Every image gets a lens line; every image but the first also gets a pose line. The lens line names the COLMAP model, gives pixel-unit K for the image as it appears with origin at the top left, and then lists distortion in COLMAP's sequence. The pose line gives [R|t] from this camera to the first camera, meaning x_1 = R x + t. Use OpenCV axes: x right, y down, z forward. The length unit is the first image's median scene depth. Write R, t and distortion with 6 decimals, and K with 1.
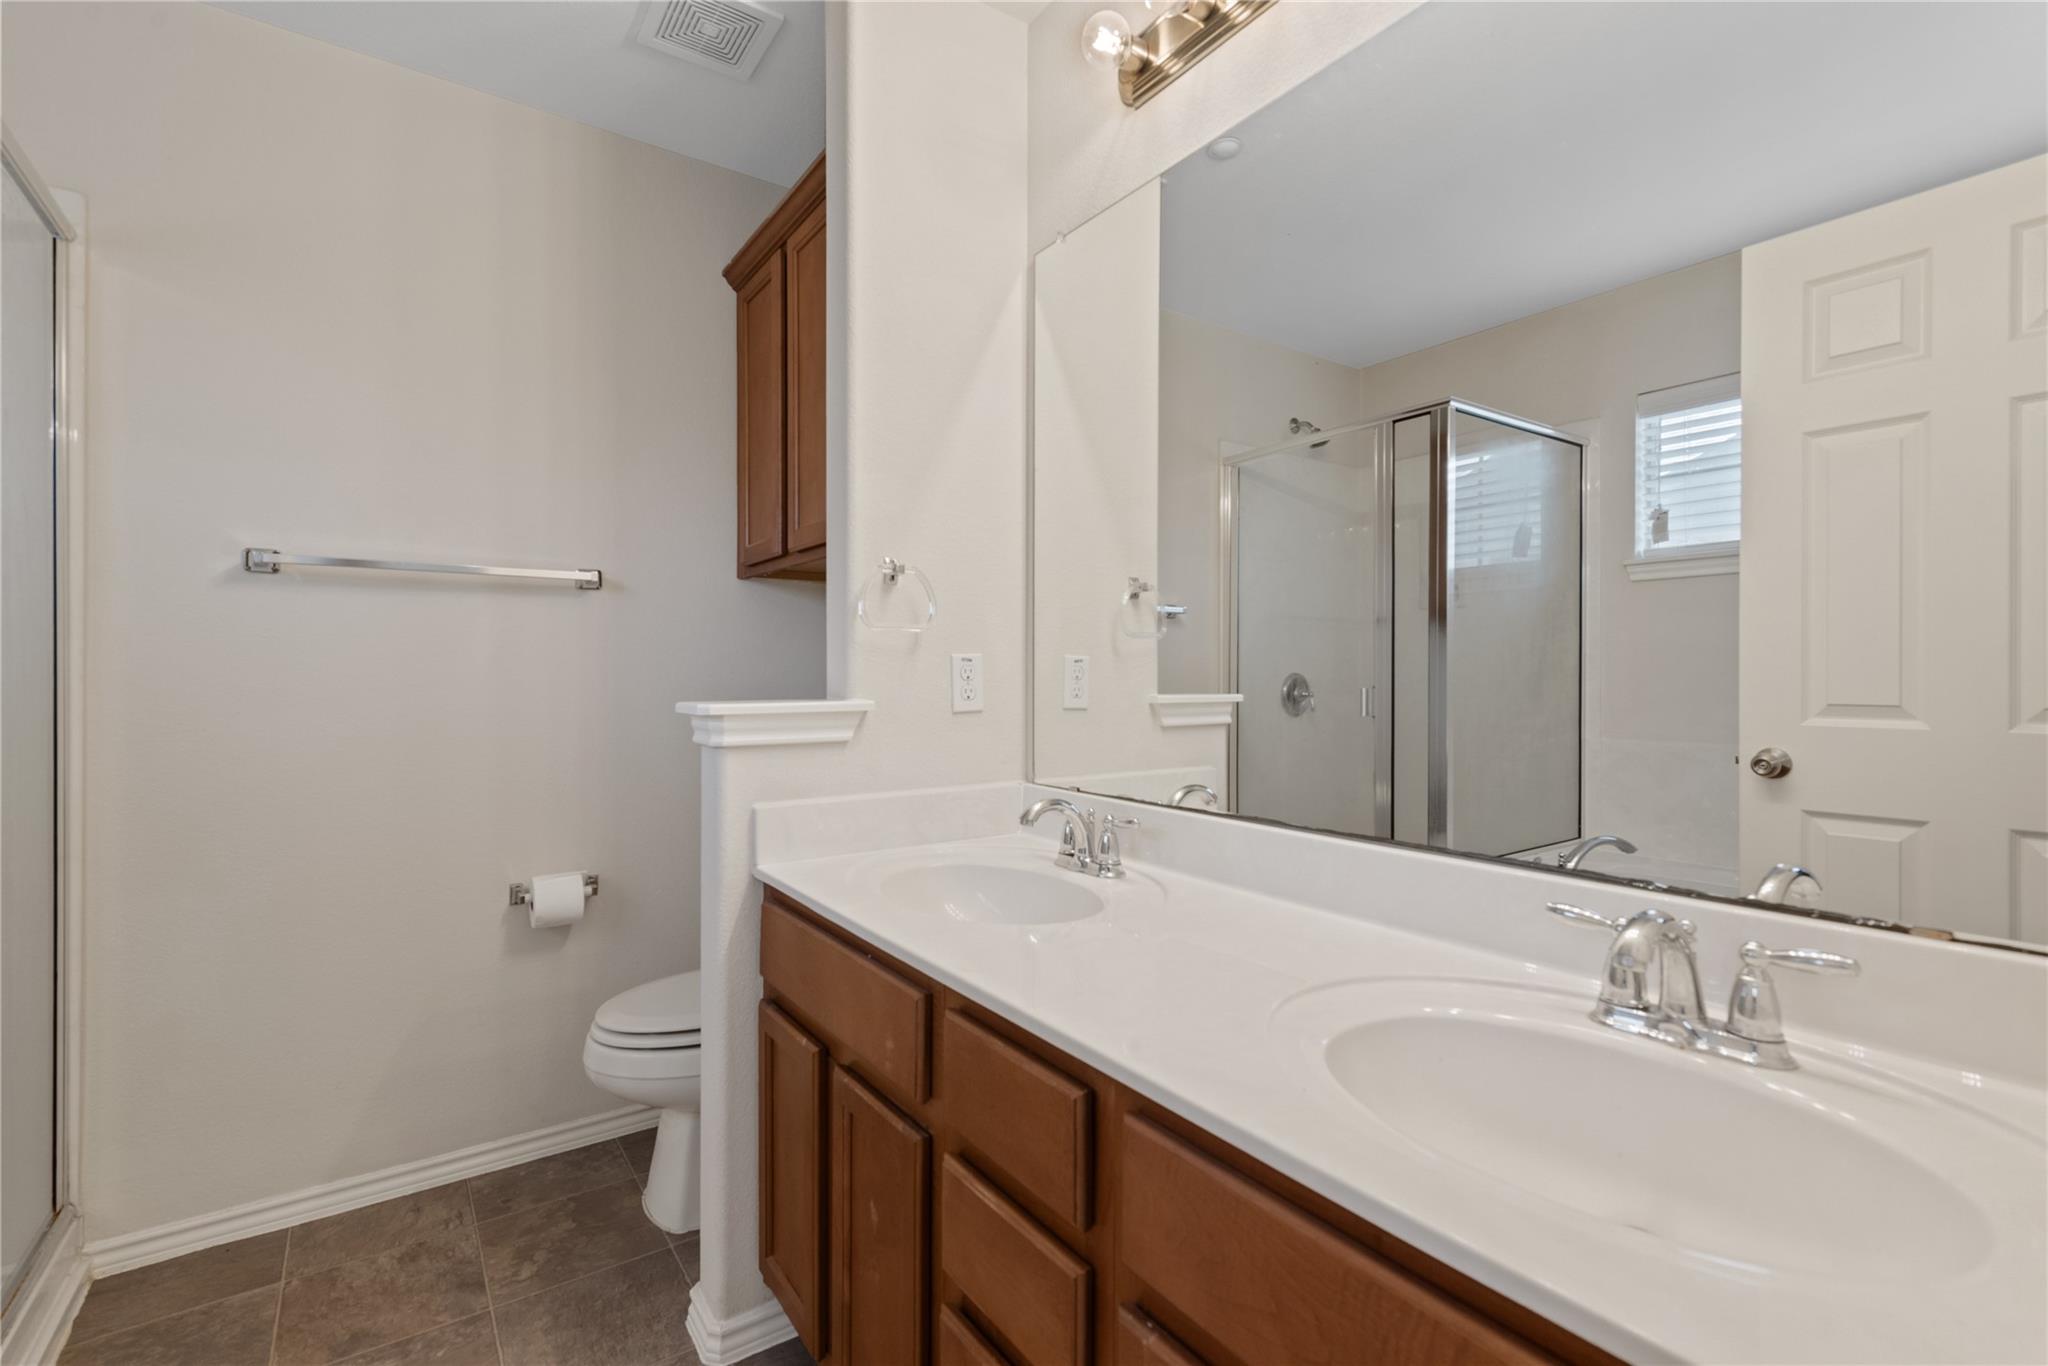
lens RADIAL K [[945.9, 0, 1024.1], [0, 945.9, 684.1], [0, 0, 1]] dist [0.005630, -0.000340]
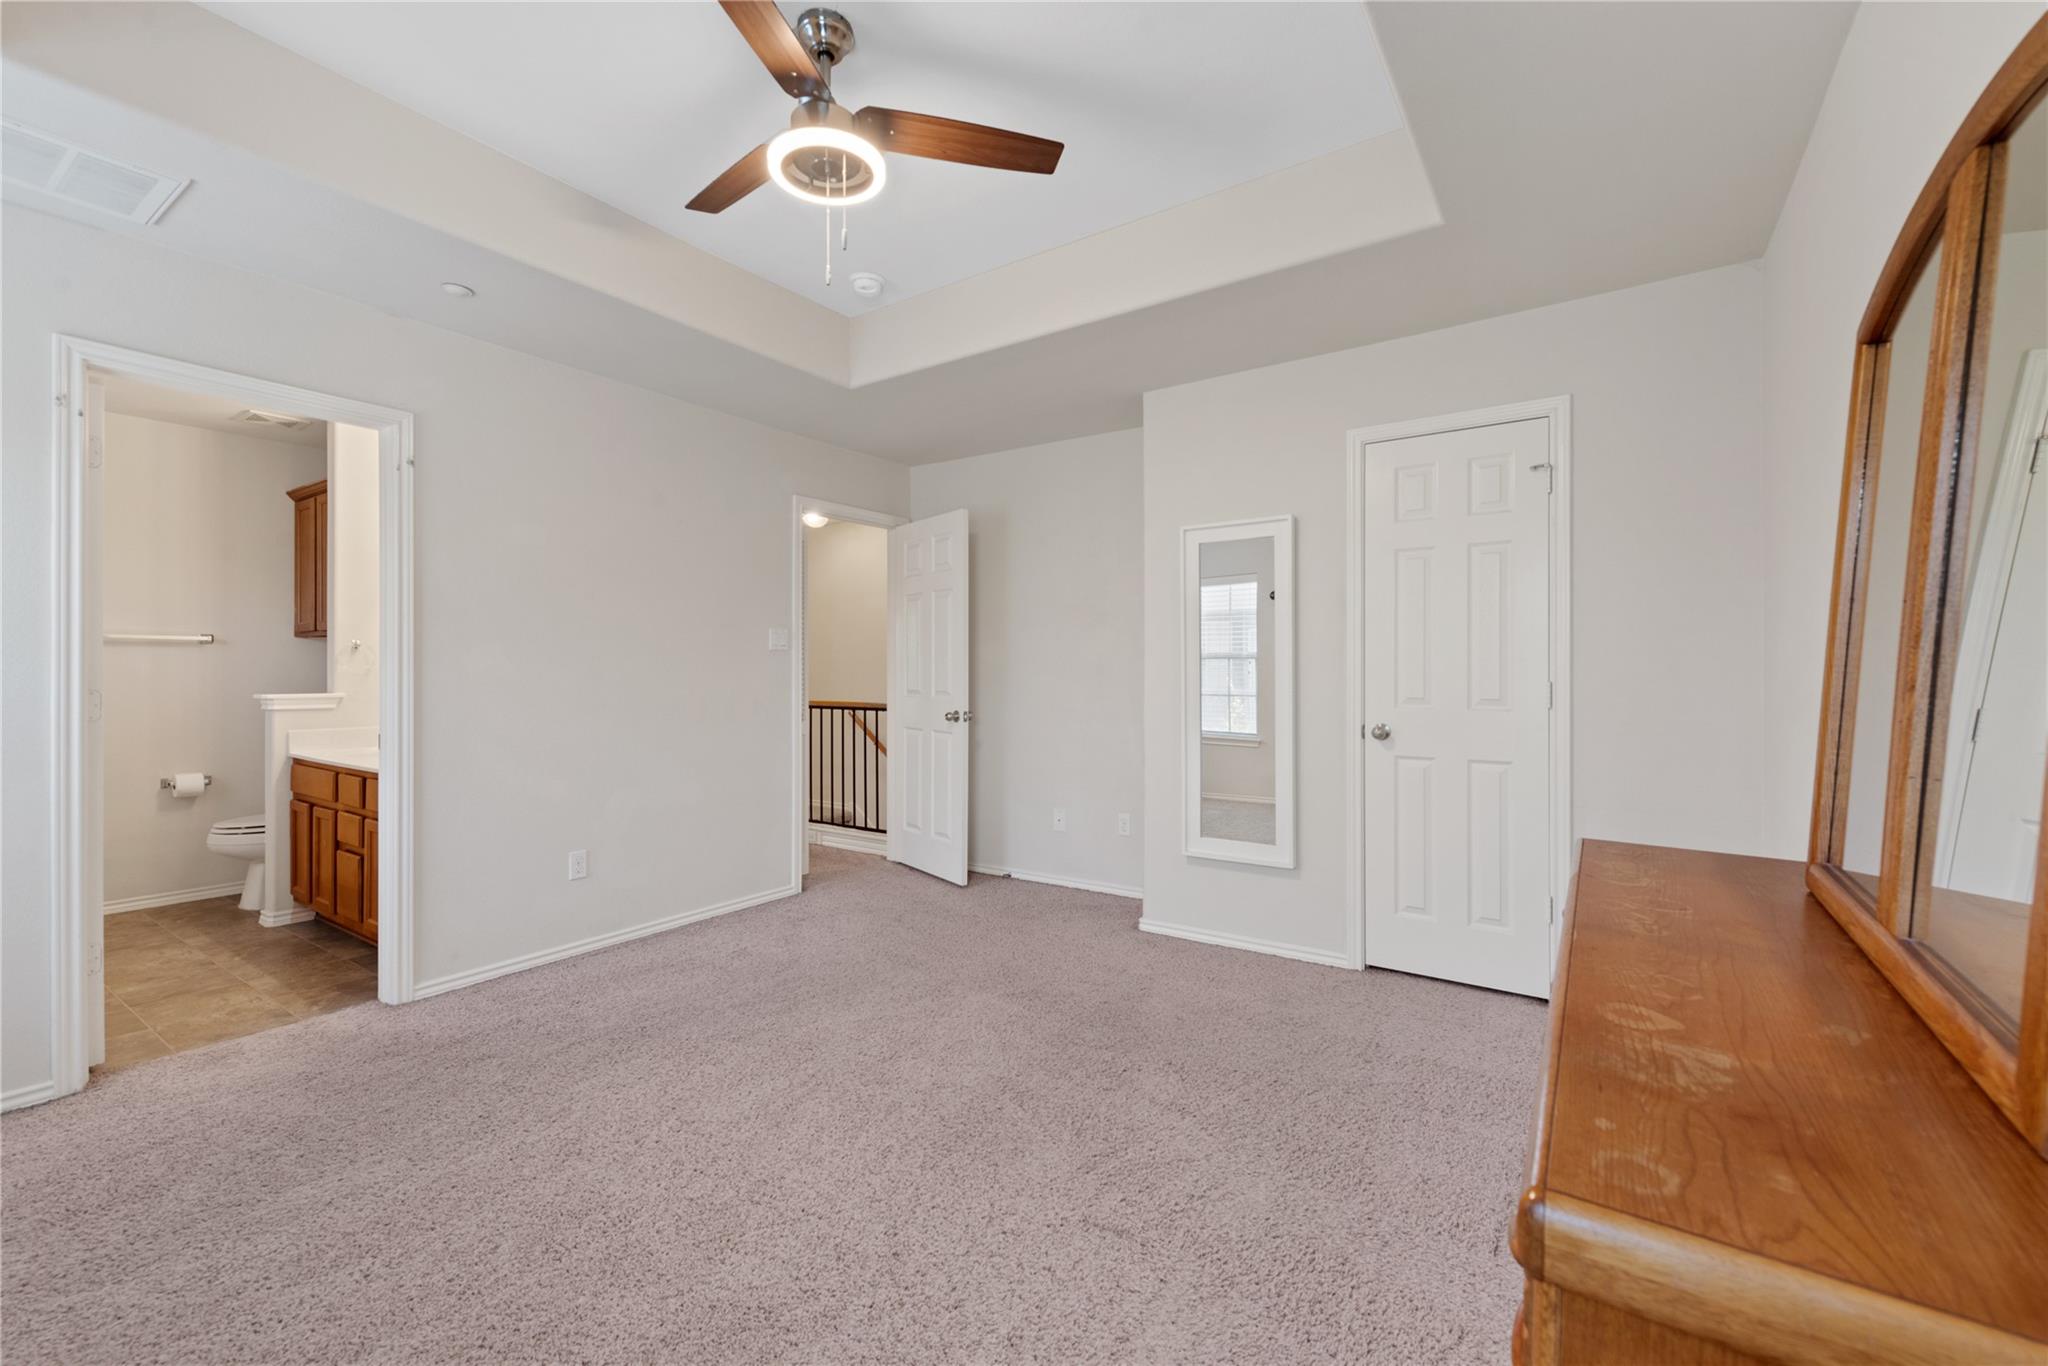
lens RADIAL K [[832.7, 0, 1023.0], [0, 832.7, 670.7], [0, 0, 1]] dist [0.009138, -0.001290]
pose [[0.932894, -0.004825, 0.360118, 0.784836], [0.007397, 0.999956, -0.005762, -0.018798], [-0.360075, 0.008039, 0.932889, -1.937169]]
